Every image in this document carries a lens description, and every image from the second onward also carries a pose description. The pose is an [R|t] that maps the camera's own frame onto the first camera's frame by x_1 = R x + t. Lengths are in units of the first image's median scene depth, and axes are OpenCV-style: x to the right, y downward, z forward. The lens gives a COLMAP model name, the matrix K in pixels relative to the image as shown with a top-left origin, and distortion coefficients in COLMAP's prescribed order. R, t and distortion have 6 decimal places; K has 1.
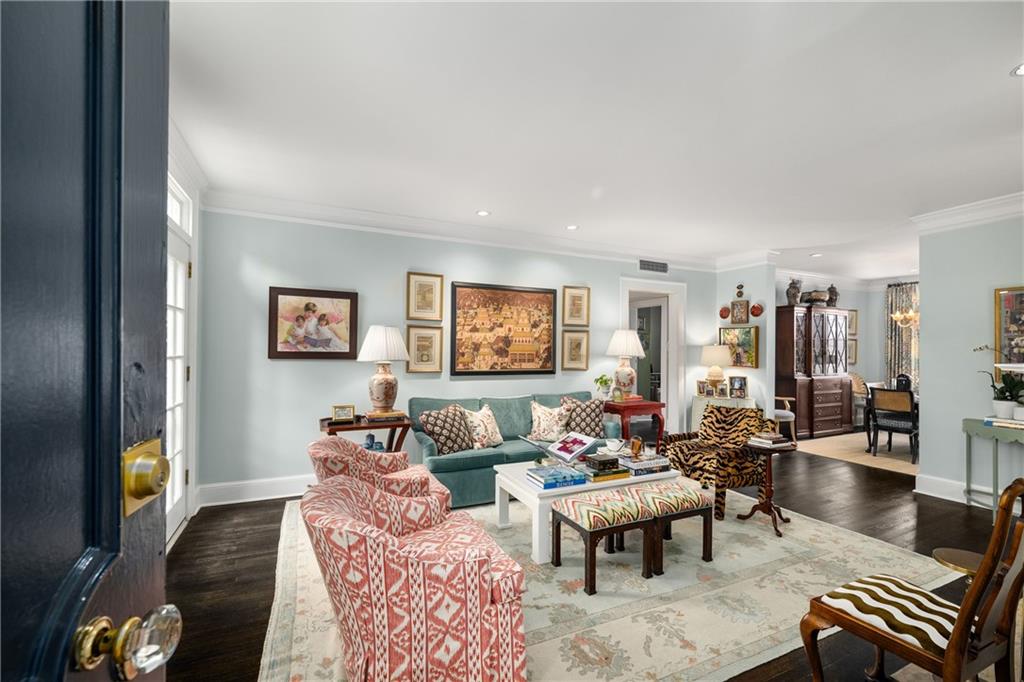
lens RADIAL K [[436.9, 0, 496.8], [0, 436.9, 365.2], [0, 0, 1]] dist [-0.003330, 0.000771]
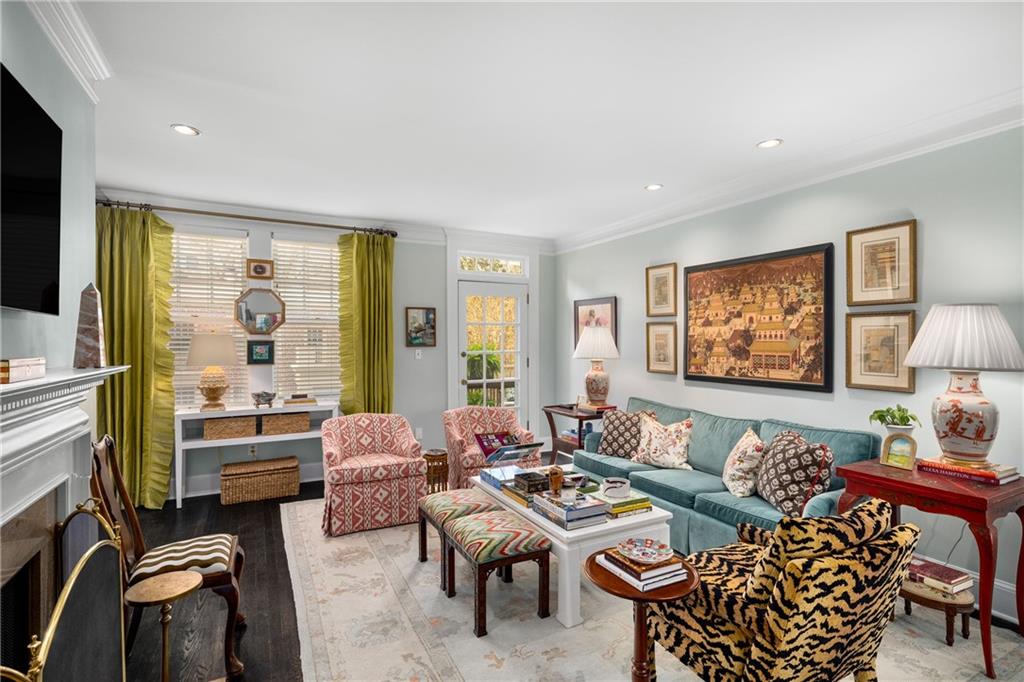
lens RADIAL K [[487.4, 0, 515.4], [0, 487.4, 347.0], [0, 0, 1]] dist [0.003749, -0.000120]
pose [[0.067866, 0.003402, -0.997689, 0.831349], [-0.035724, 0.999361, 0.000978, -0.028183], [0.997055, 0.035575, 0.067944, 0.625219]]
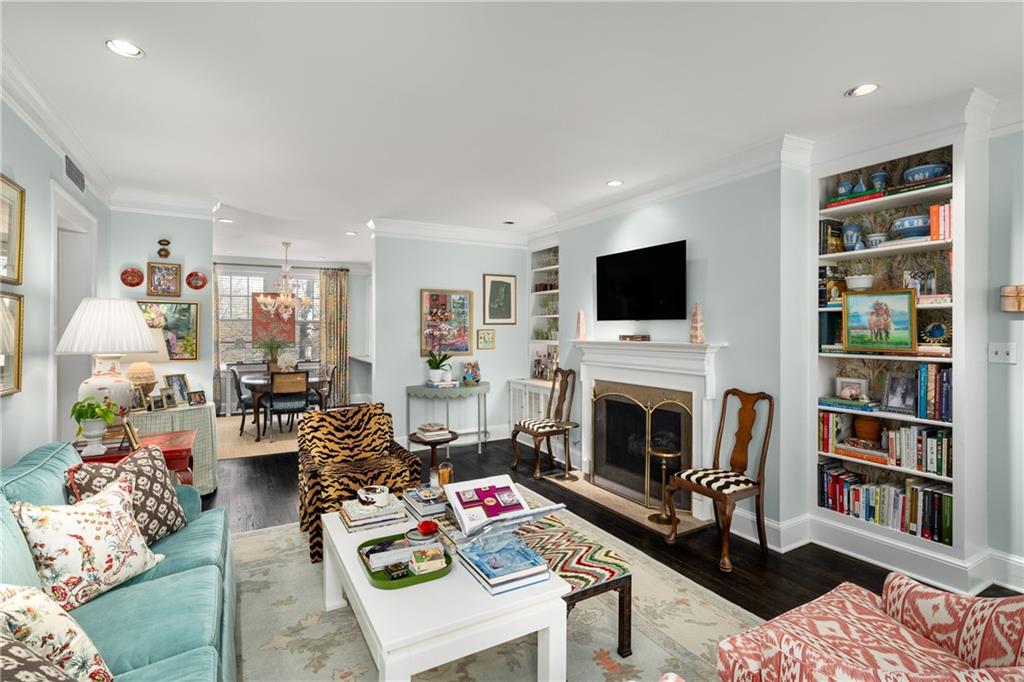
lens RADIAL K [[487.4, 0, 530.5], [0, 487.4, 333.5], [0, 0, 1]] dist [0.003749, -0.000120]
pose [[-0.116910, -0.013834, 0.993046, -0.339623], [0.036426, 0.999170, 0.018207, -0.039601], [-0.992474, 0.038302, -0.116309, 0.677698]]
